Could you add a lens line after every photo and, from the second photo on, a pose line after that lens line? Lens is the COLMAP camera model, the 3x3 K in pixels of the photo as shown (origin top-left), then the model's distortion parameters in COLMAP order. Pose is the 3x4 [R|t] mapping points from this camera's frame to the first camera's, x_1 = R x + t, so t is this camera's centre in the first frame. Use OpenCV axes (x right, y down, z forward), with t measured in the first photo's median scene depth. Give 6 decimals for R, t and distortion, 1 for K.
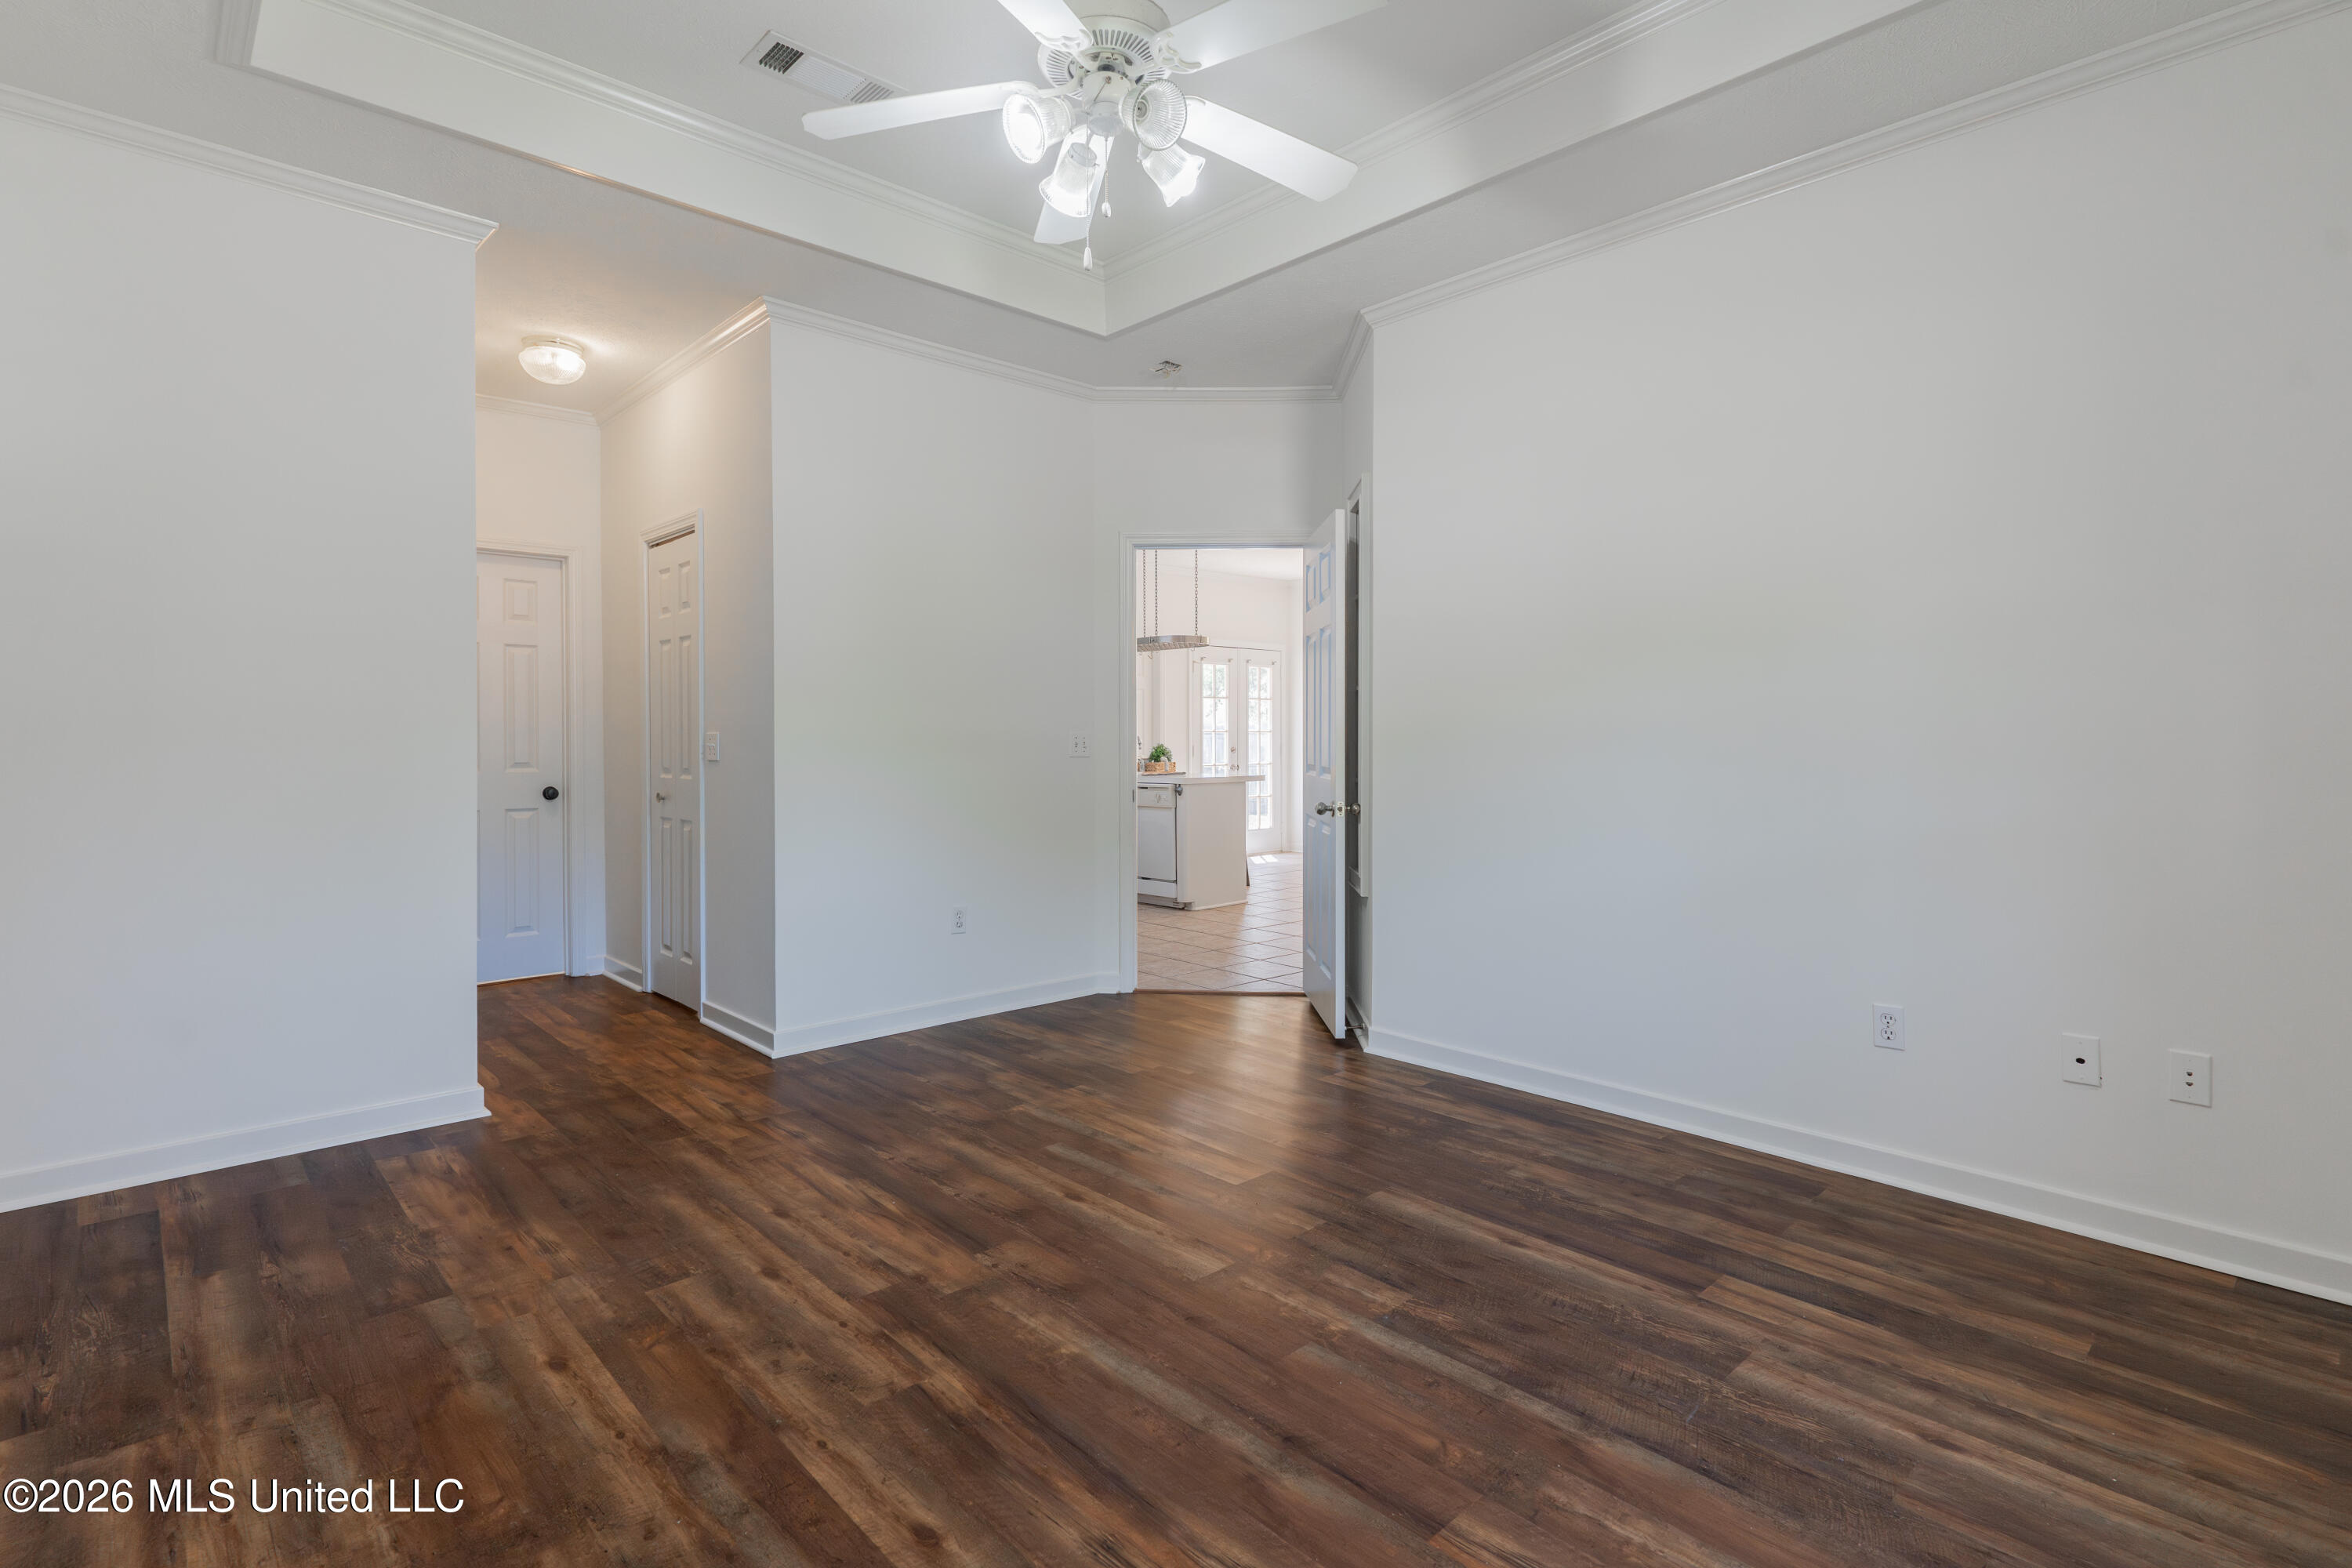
lens RADIAL K [[1151.9, 0, 1177.3], [0, 1151.9, 759.2], [0, 0, 1]] dist [-0.001684, -0.000165]
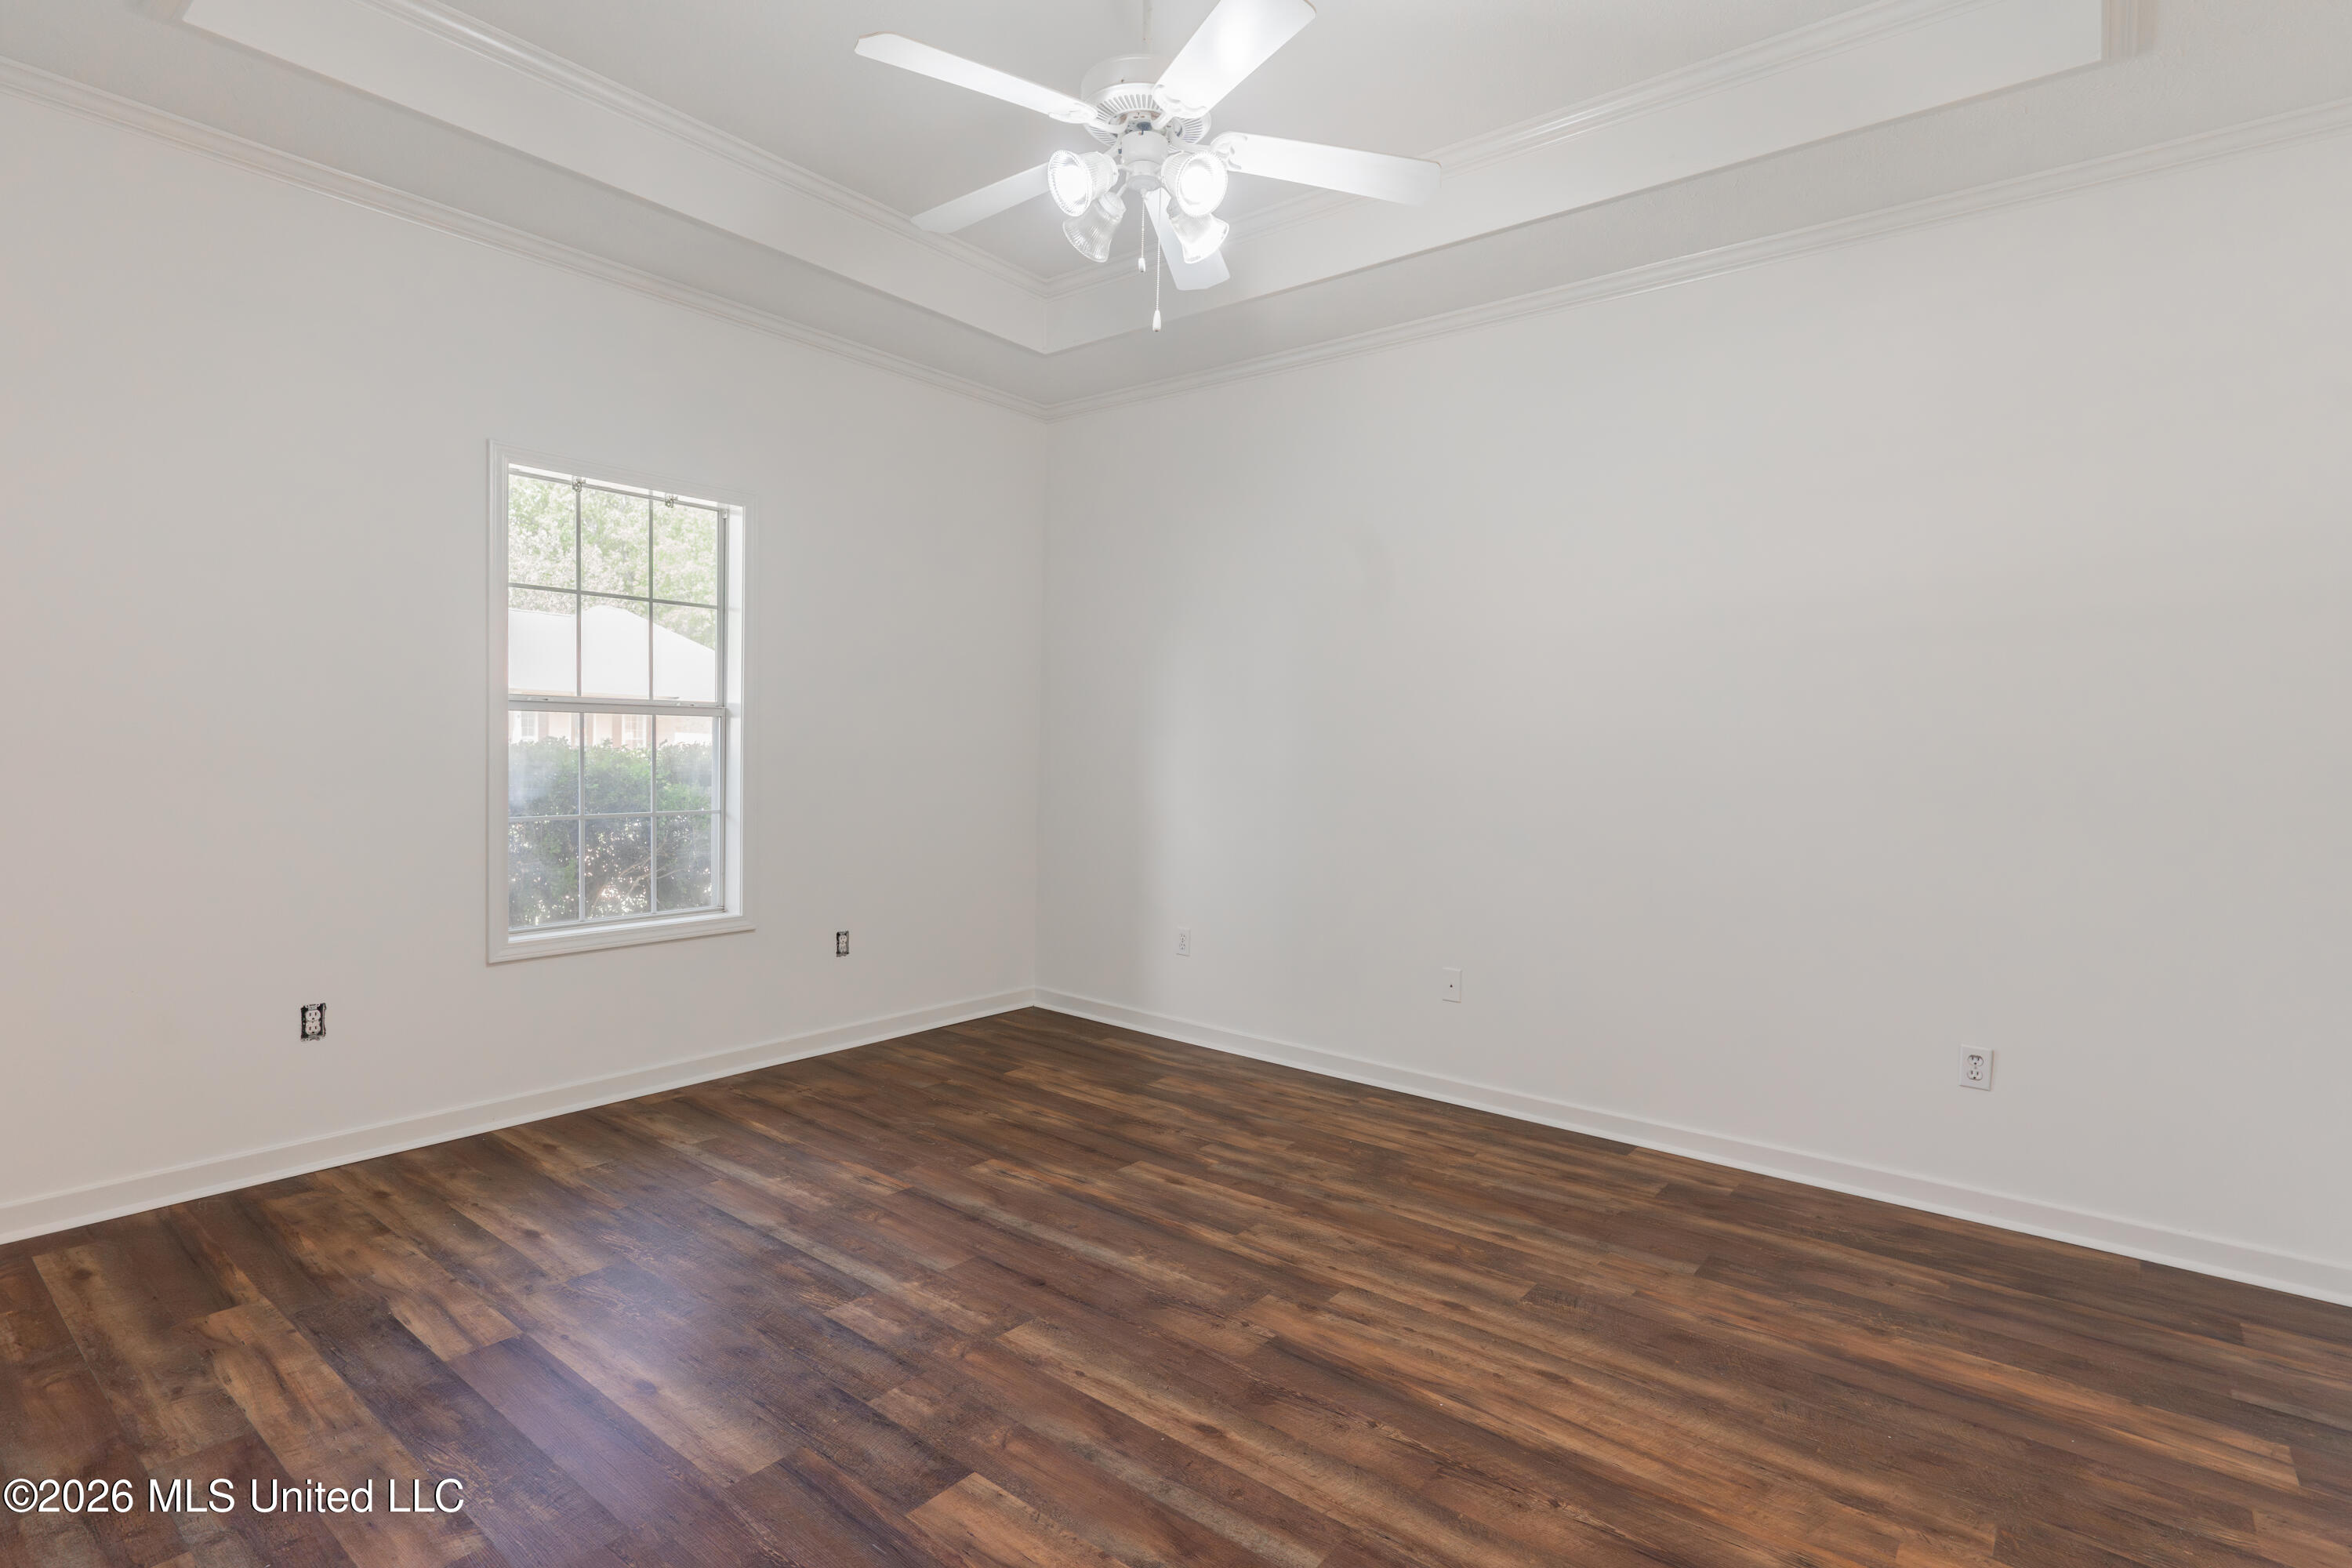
lens RADIAL K [[1123.3, 0, 1176.9], [0, 1123.3, 732.2], [0, 0, 1]] dist [0.000474, 0.000220]
pose [[-0.989383, -0.023038, -0.143493, 0.048803], [-0.023707, 0.999715, 0.002953, -0.063491], [0.143384, 0.006323, -0.989647, 2.042979]]
